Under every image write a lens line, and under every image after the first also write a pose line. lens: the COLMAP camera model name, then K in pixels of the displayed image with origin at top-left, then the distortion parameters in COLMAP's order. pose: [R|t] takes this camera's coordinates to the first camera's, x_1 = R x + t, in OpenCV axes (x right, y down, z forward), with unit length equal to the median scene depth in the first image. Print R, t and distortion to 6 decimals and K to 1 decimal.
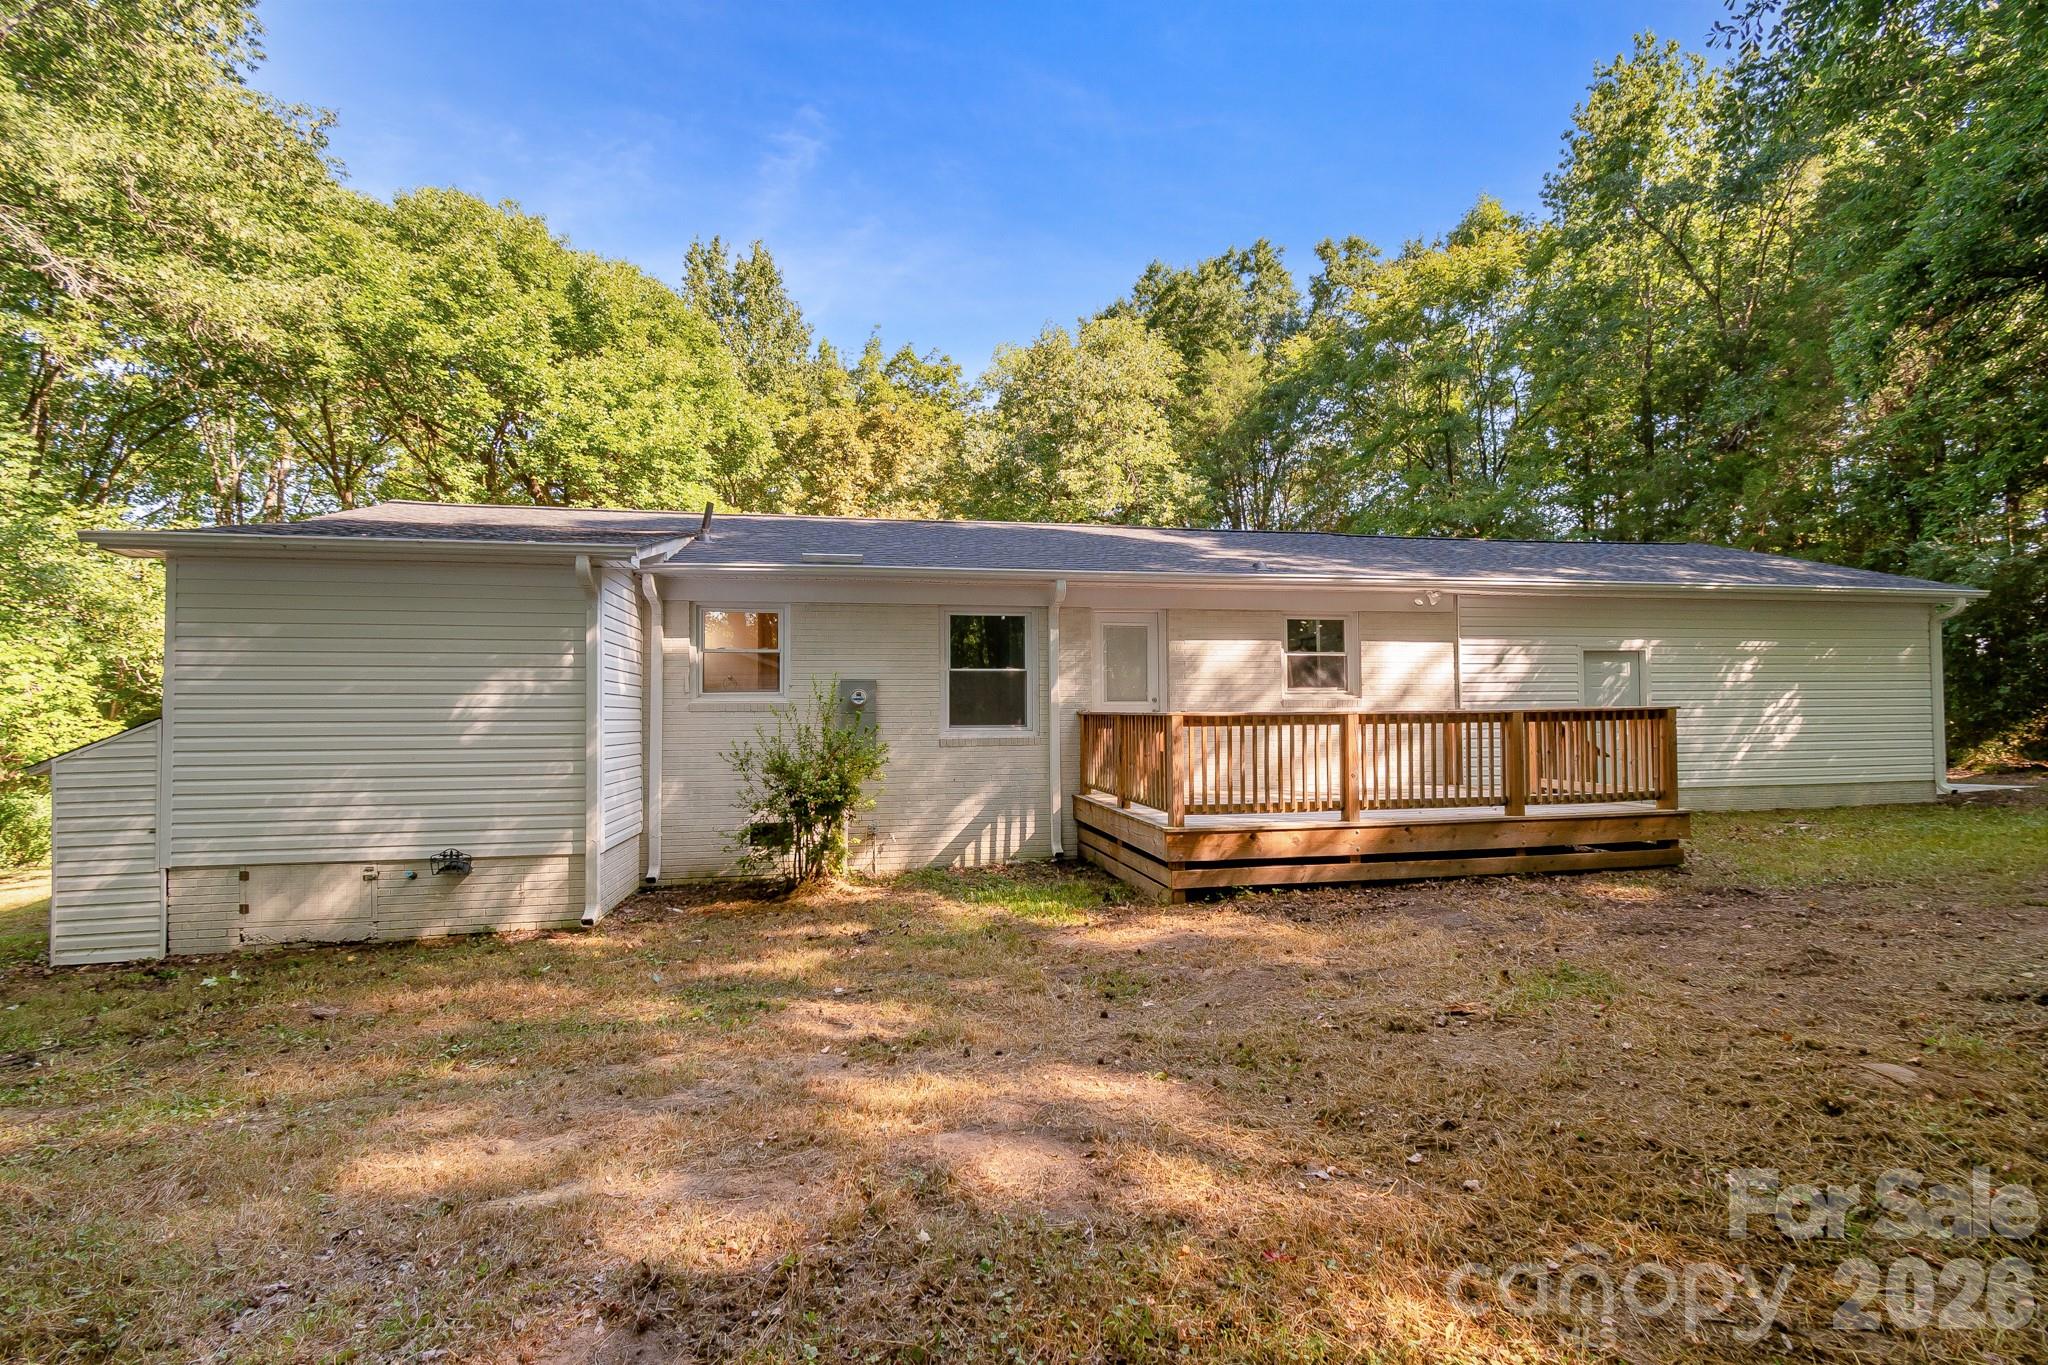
lens RADIAL K [[925.5, 0, 1013.8], [0, 925.5, 675.6], [0, 0, 1]] dist [0.001483, -0.000117]
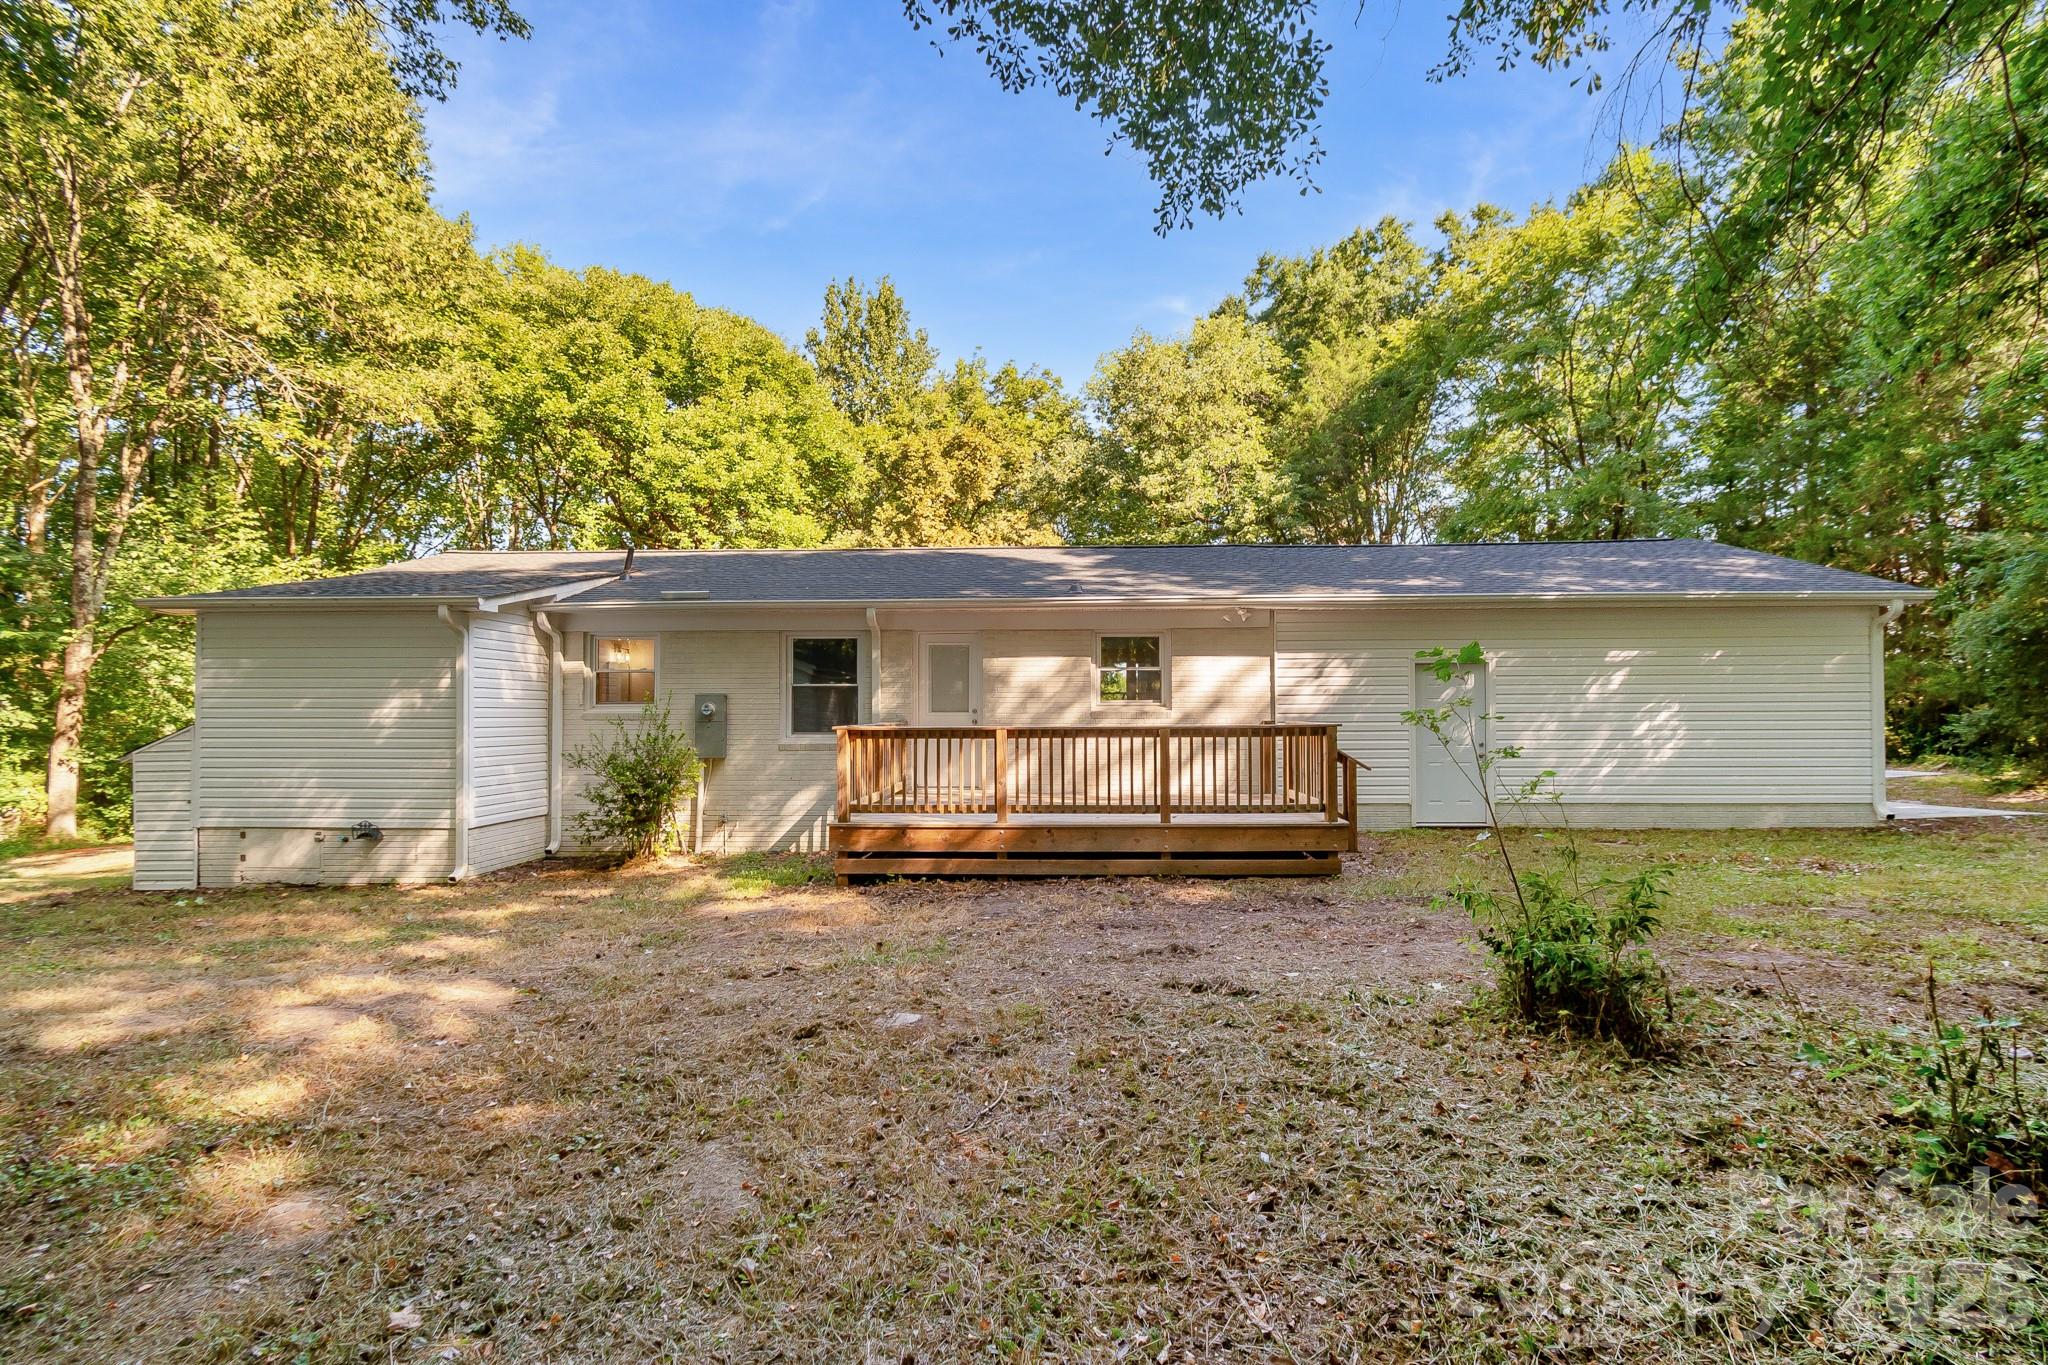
lens RADIAL K [[927.3, 0, 1024.0], [0, 927.3, 682.5], [0, 0, 1]] dist [0.004171, 0.000226]
pose [[0.971991, -0.001815, -0.235011, 0.326293], [0.004765, 0.999917, 0.011988, -0.014762], [0.234969, -0.012772, 0.971919, -0.053086]]
